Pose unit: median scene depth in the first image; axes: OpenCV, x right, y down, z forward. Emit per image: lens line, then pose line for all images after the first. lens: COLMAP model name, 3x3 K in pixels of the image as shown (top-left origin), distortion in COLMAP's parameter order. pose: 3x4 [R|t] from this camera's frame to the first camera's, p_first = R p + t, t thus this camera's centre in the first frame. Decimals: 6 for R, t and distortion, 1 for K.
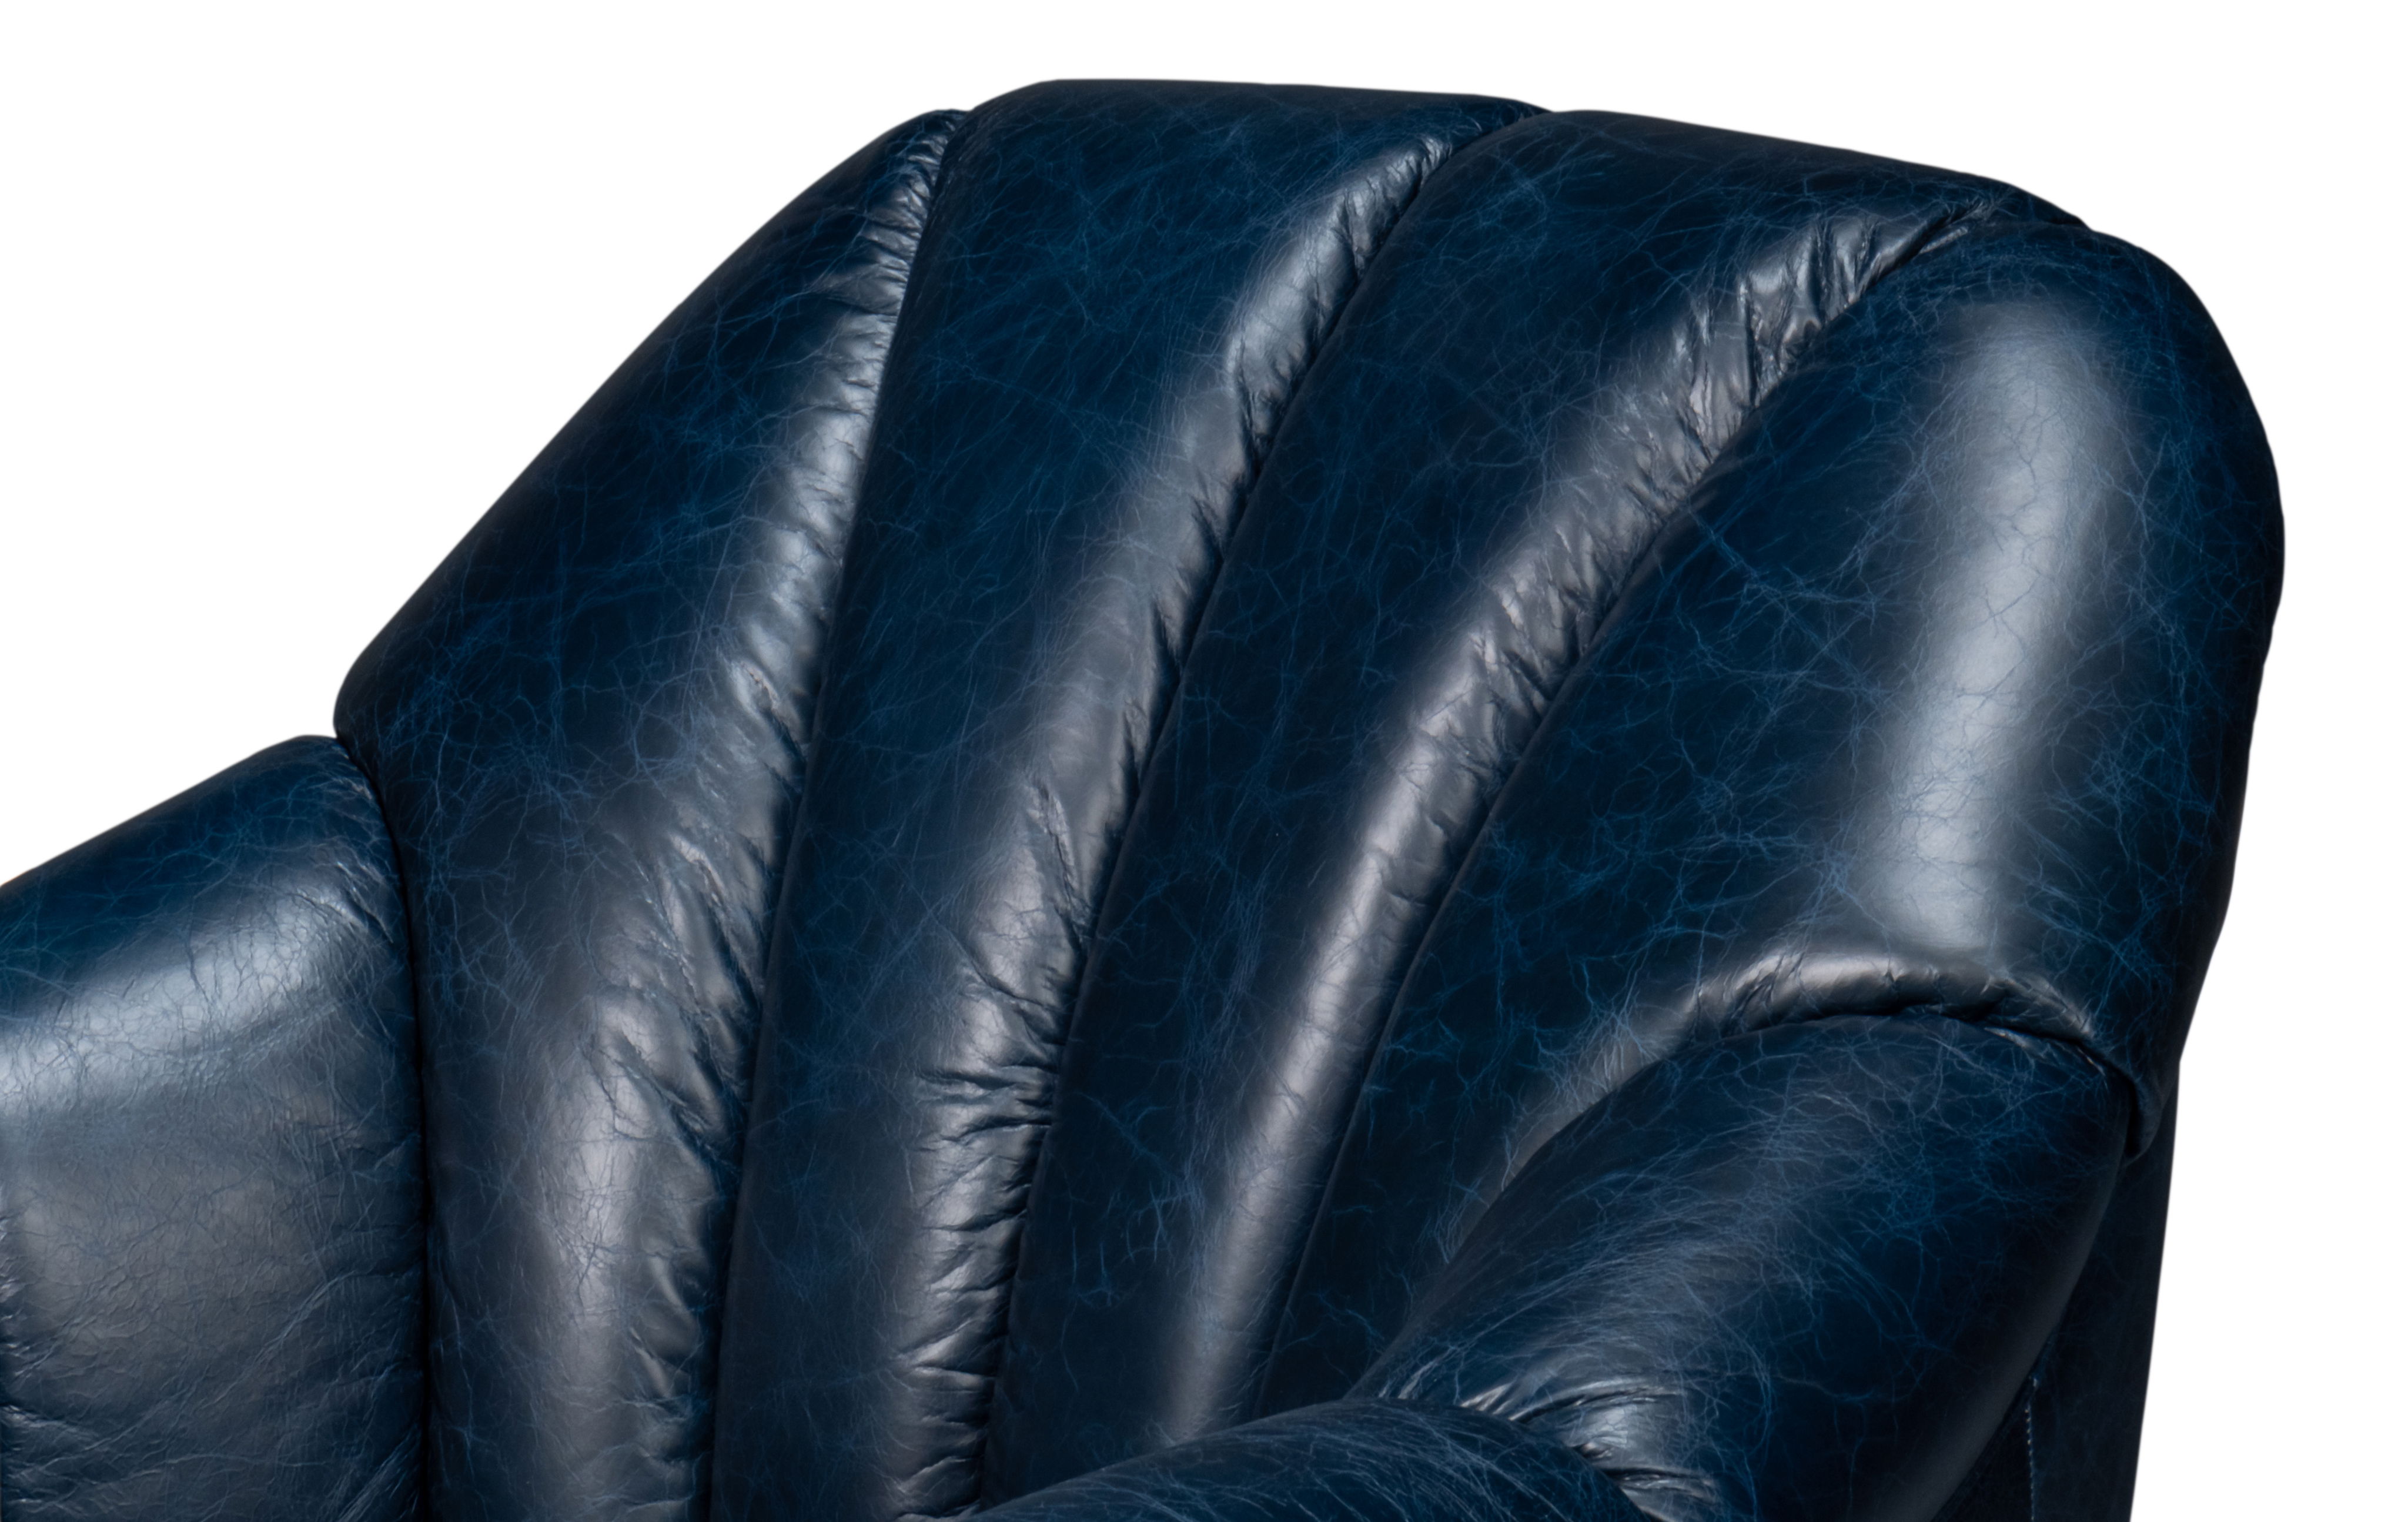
lens RADIAL K [[9210.6, 0, 1211.6], [0, 9210.6, 763.8], [0, 0, 1]] dist [0.057285, 0.000000]
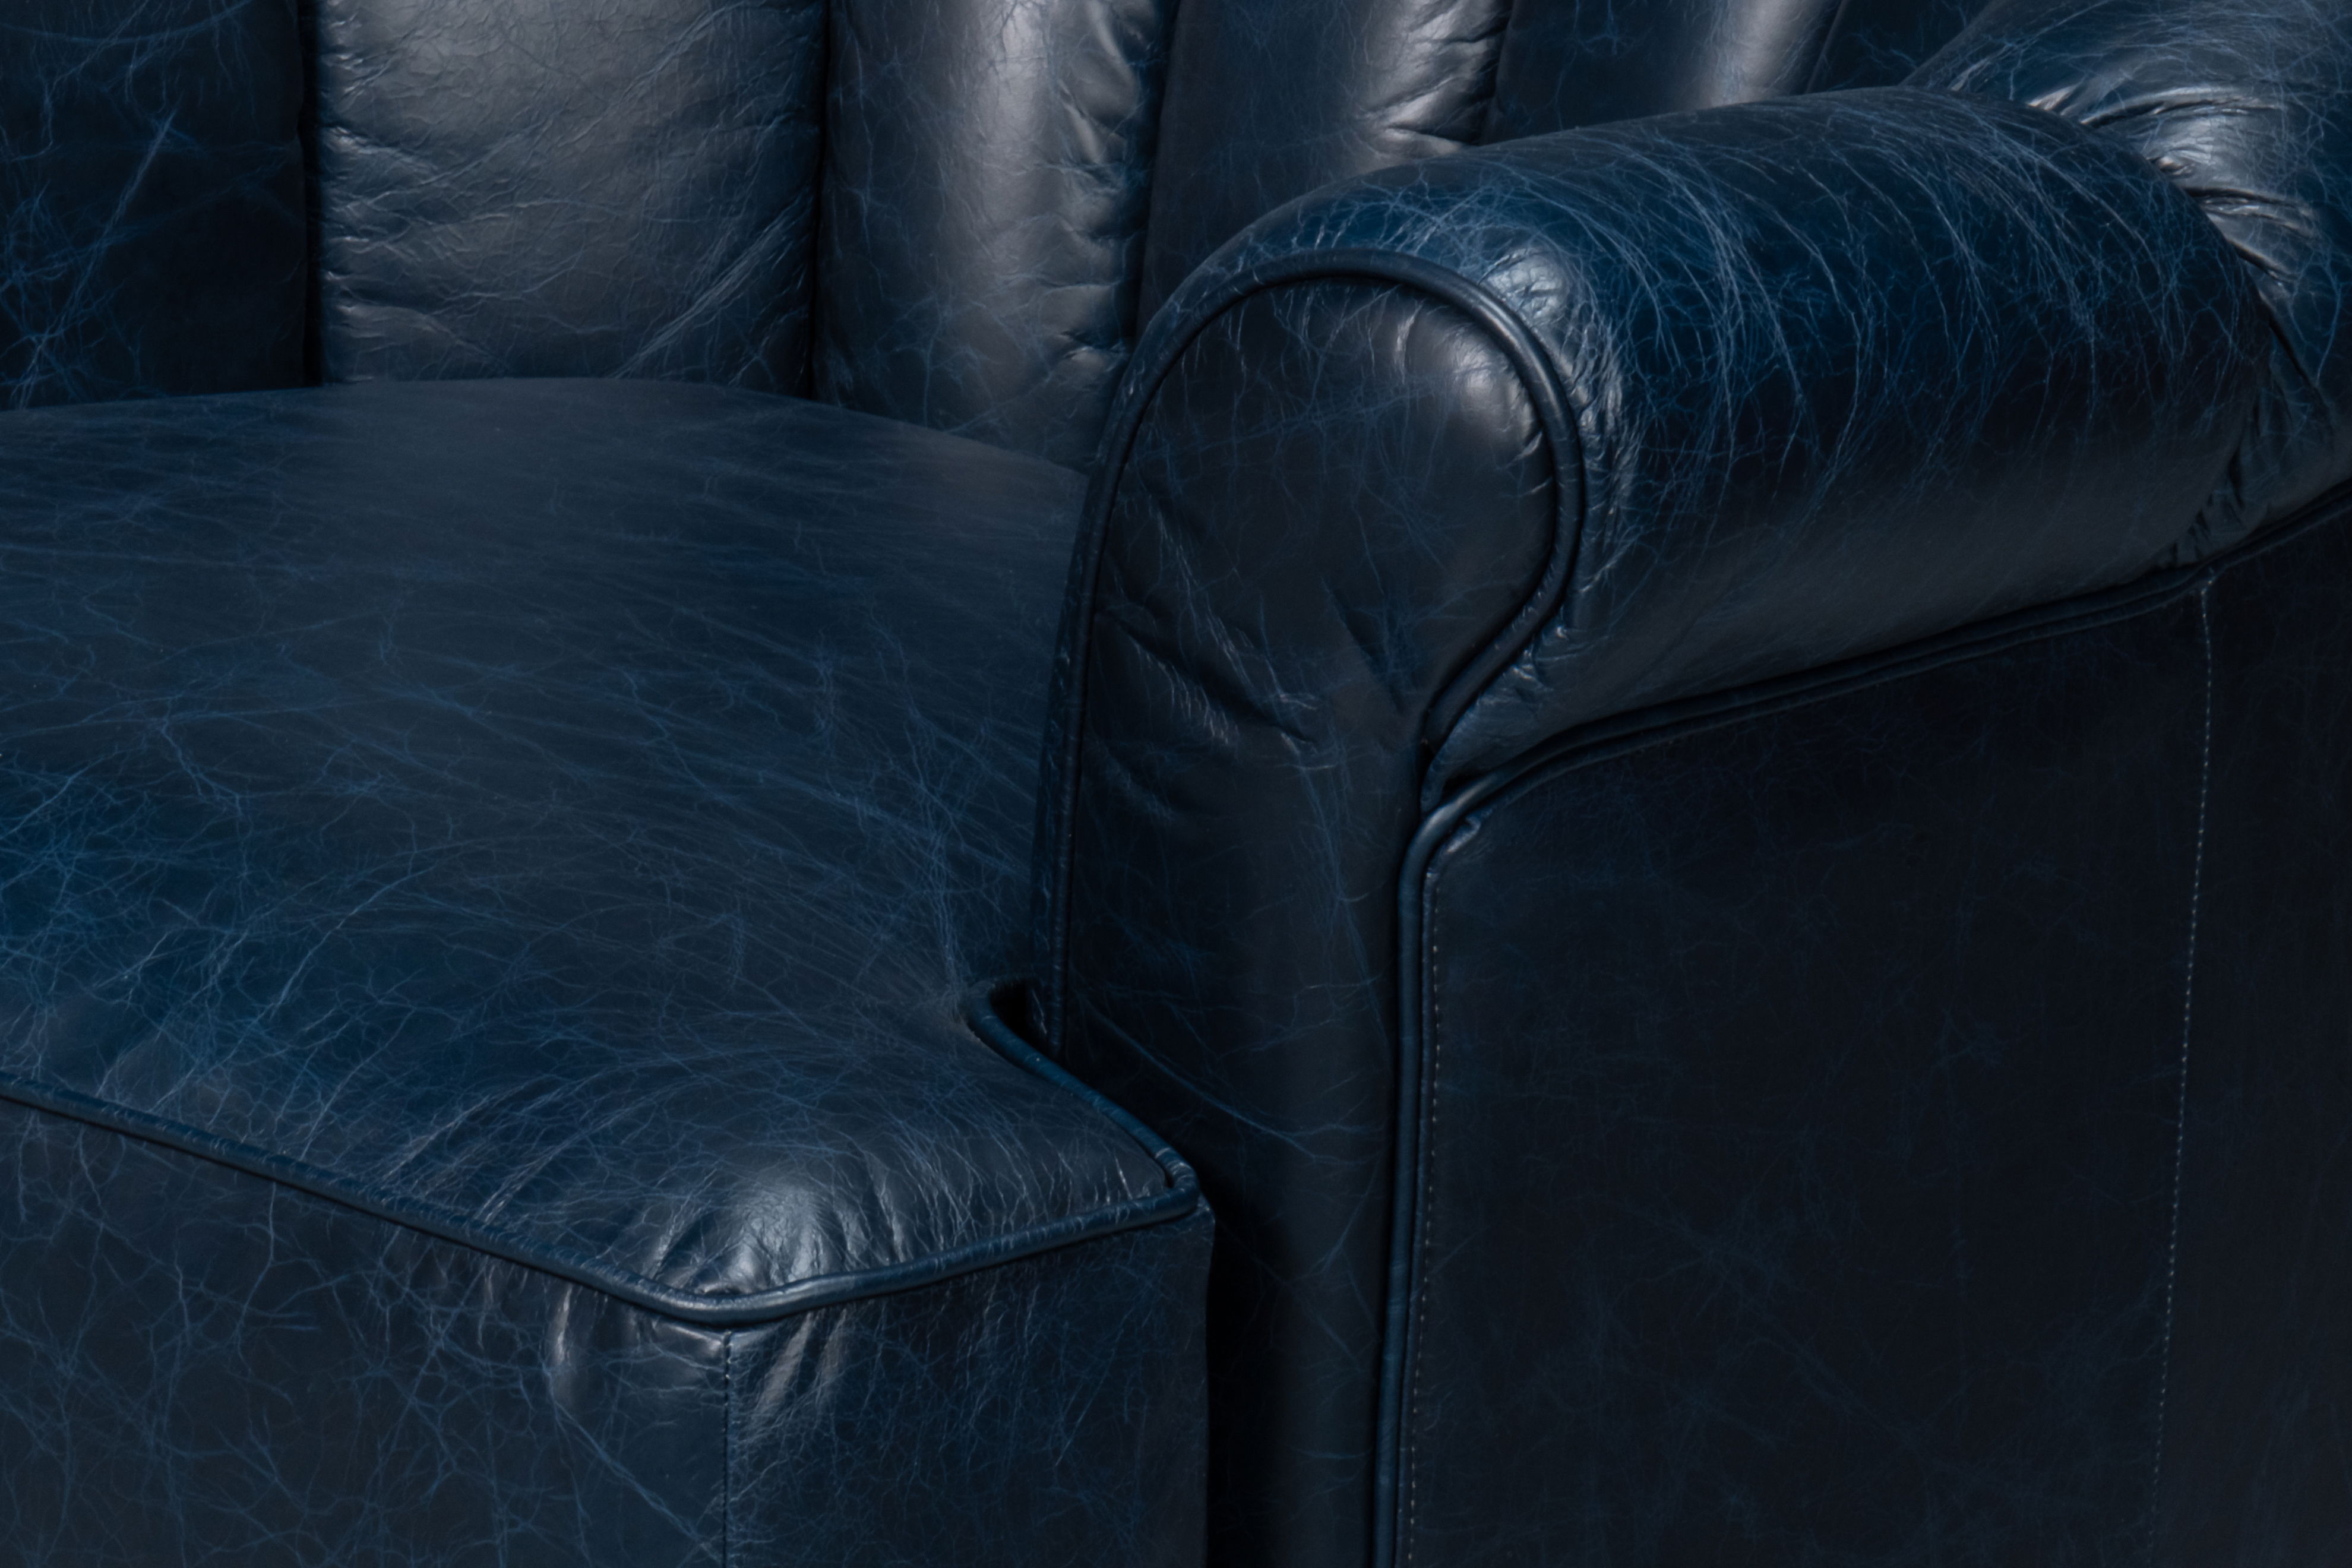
lens RADIAL K [[9627.5, 0, 1189.3], [0, 9627.5, 779.4], [0, 0, 1]] dist [-0.034766, 0.000000]
pose [[0.996056, 0.060417, -0.064976, 0.011128], [-0.055872, 0.996008, 0.069622, 0.063537], [0.068923, -0.065717, 0.995455, 0.107029]]
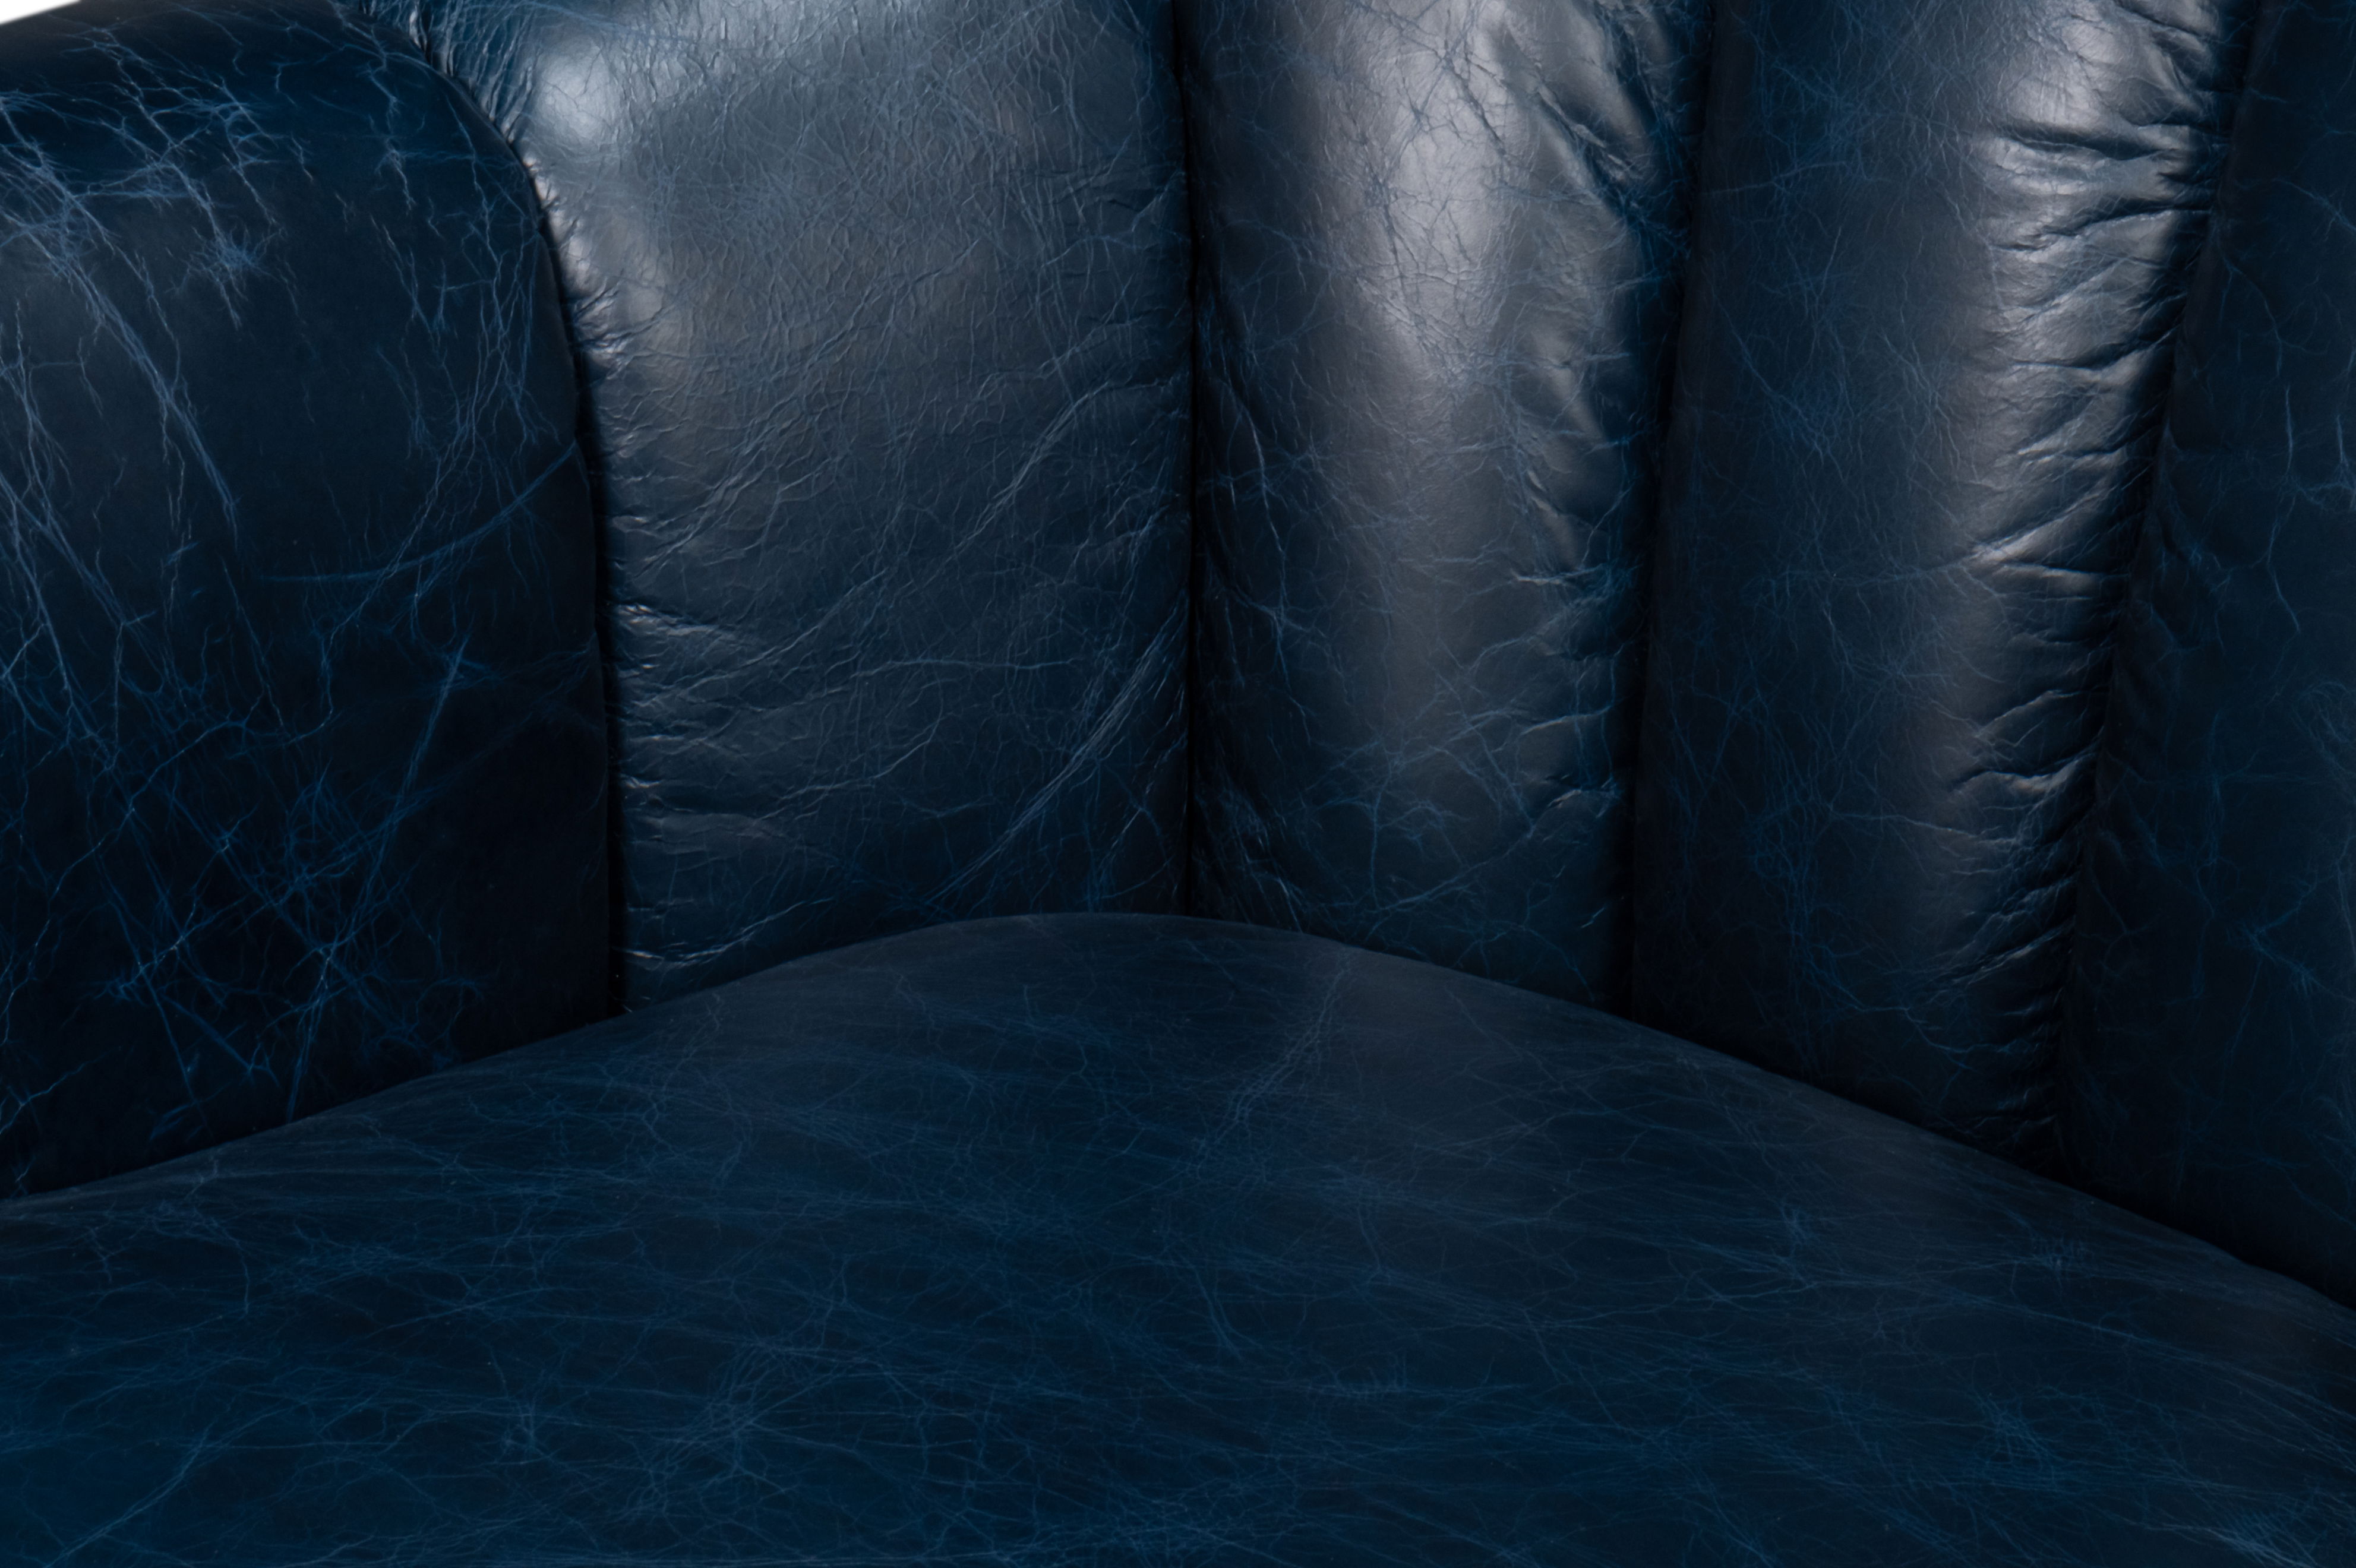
lens RADIAL K [[8819.2, 0, 1173.1], [0, 8819.2, 771.9], [0, 0, 1]] dist [-0.004615, 0.000000]
pose [[0.994559, -0.017634, 0.102671, -0.158722], [-0.006102, 0.974015, 0.226401, -0.066337], [-0.103995, -0.225796, 0.968608, 0.363732]]
